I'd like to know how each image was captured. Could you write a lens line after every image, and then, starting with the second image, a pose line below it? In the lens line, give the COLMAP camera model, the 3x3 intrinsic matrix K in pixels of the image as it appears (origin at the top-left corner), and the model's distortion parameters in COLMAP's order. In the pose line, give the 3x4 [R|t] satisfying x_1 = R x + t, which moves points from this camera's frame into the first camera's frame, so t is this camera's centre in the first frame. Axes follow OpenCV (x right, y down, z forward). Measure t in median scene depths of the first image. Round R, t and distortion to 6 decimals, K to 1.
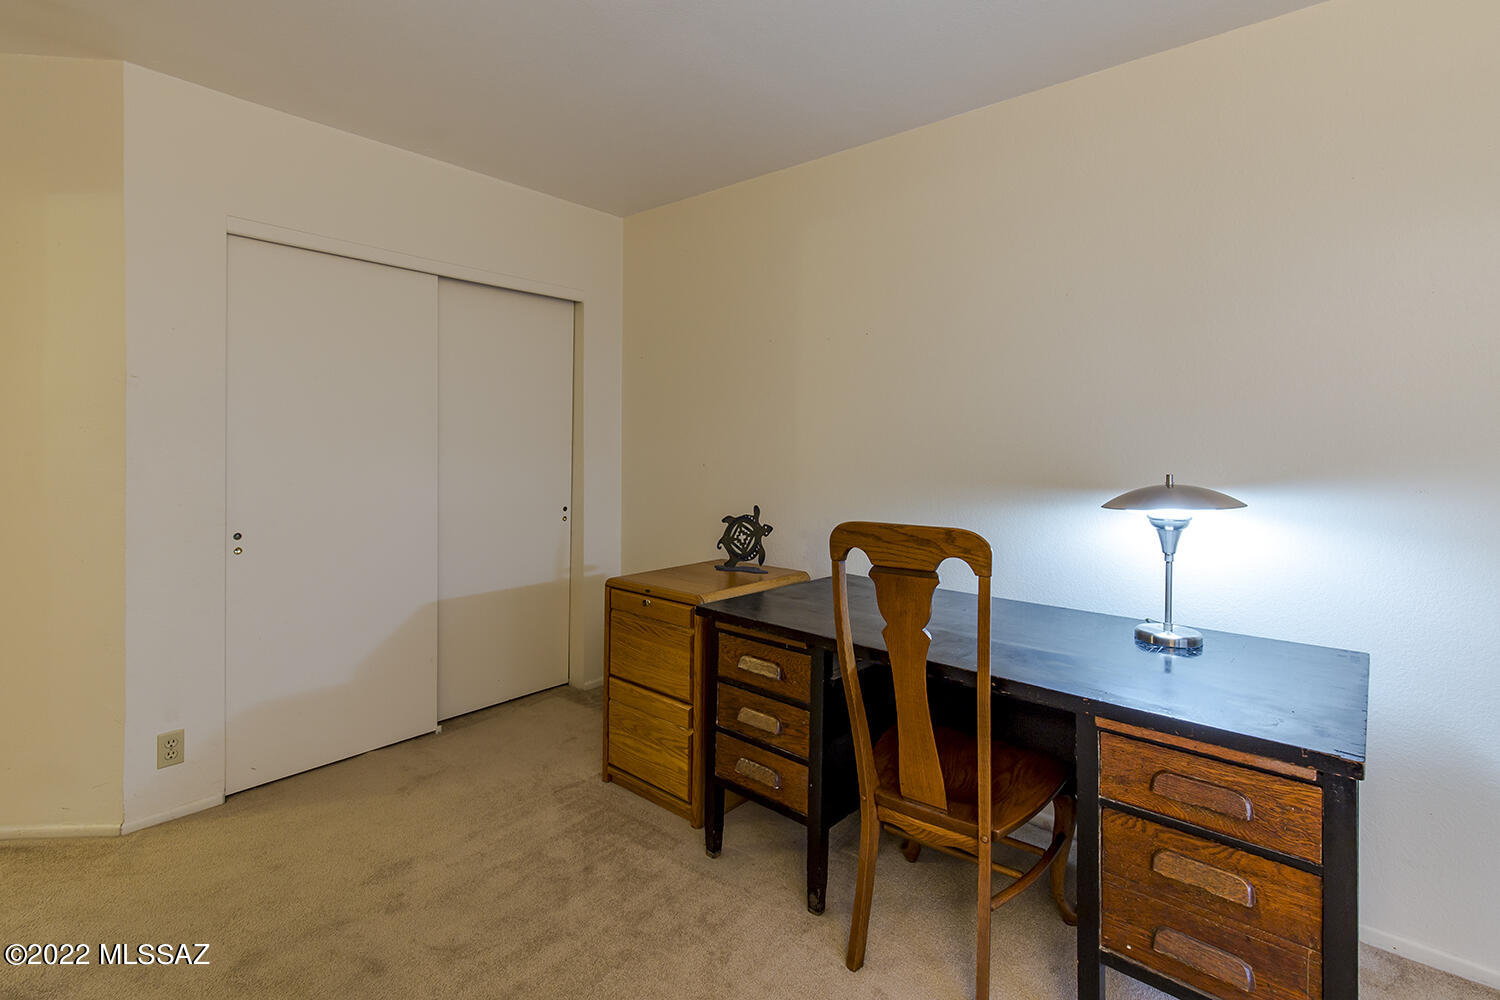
lens RADIAL K [[682.4, 0, 723.7], [0, 682.4, 457.8], [0, 0, 1]] dist [0.004460, -0.000615]
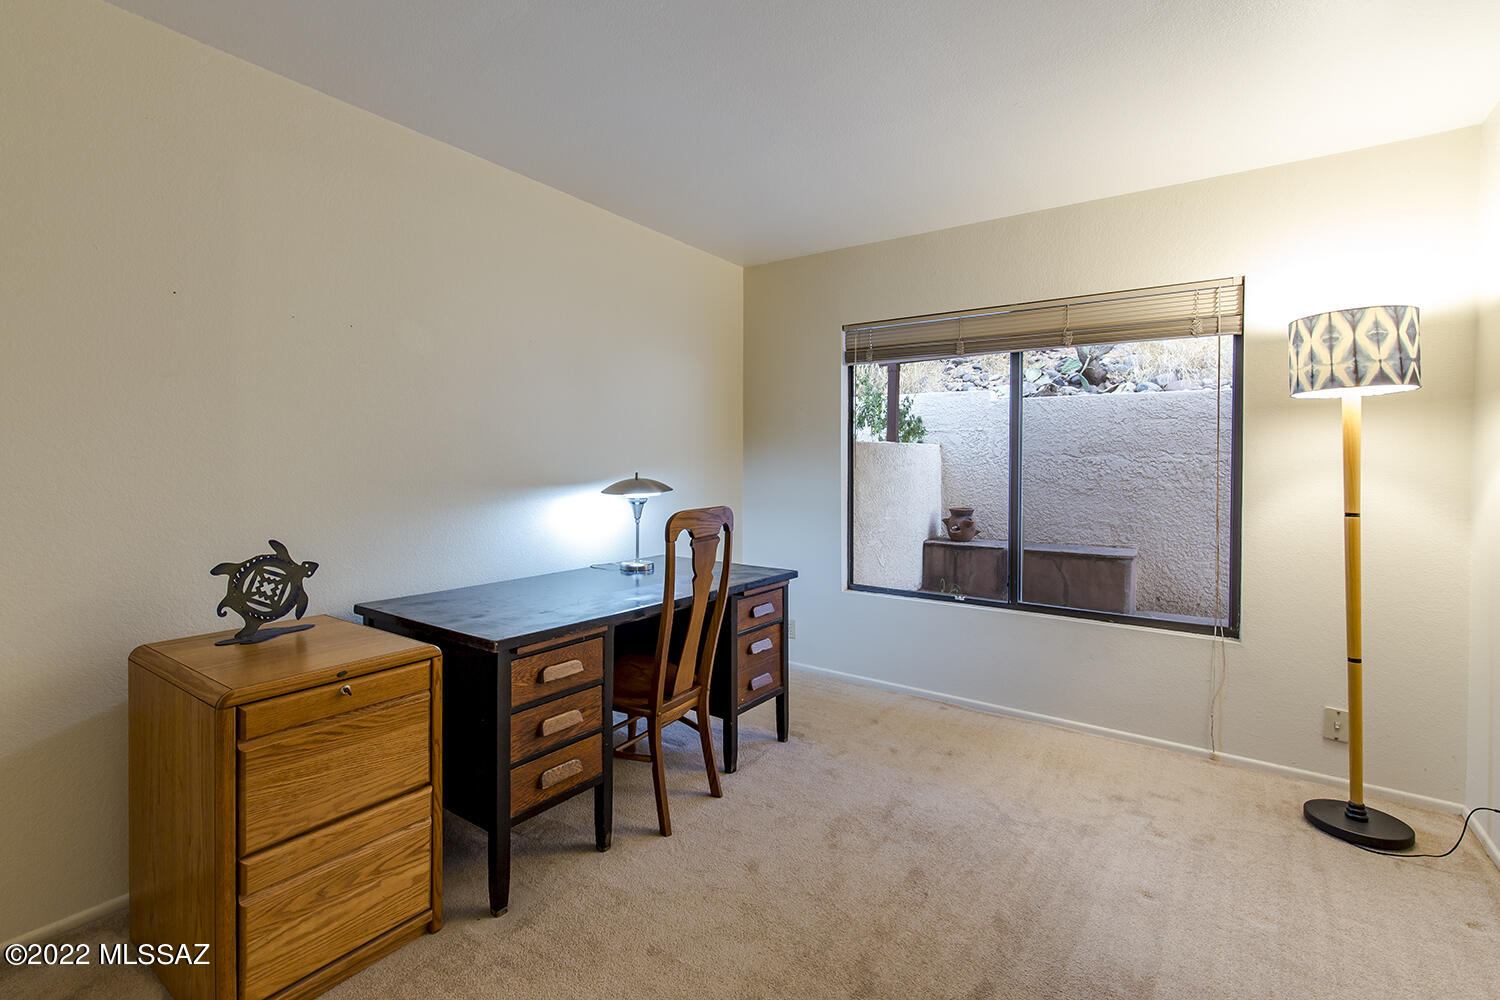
lens RADIAL K [[682.4, 0, 740.2], [0, 682.4, 453.7], [0, 0, 1]] dist [0.004460, -0.000615]
pose [[-0.088828, -0.006877, 0.996023, -0.821091], [0.007624, 0.999942, 0.007584, -0.026353], [-0.996018, 0.008267, -0.088770, 0.664024]]
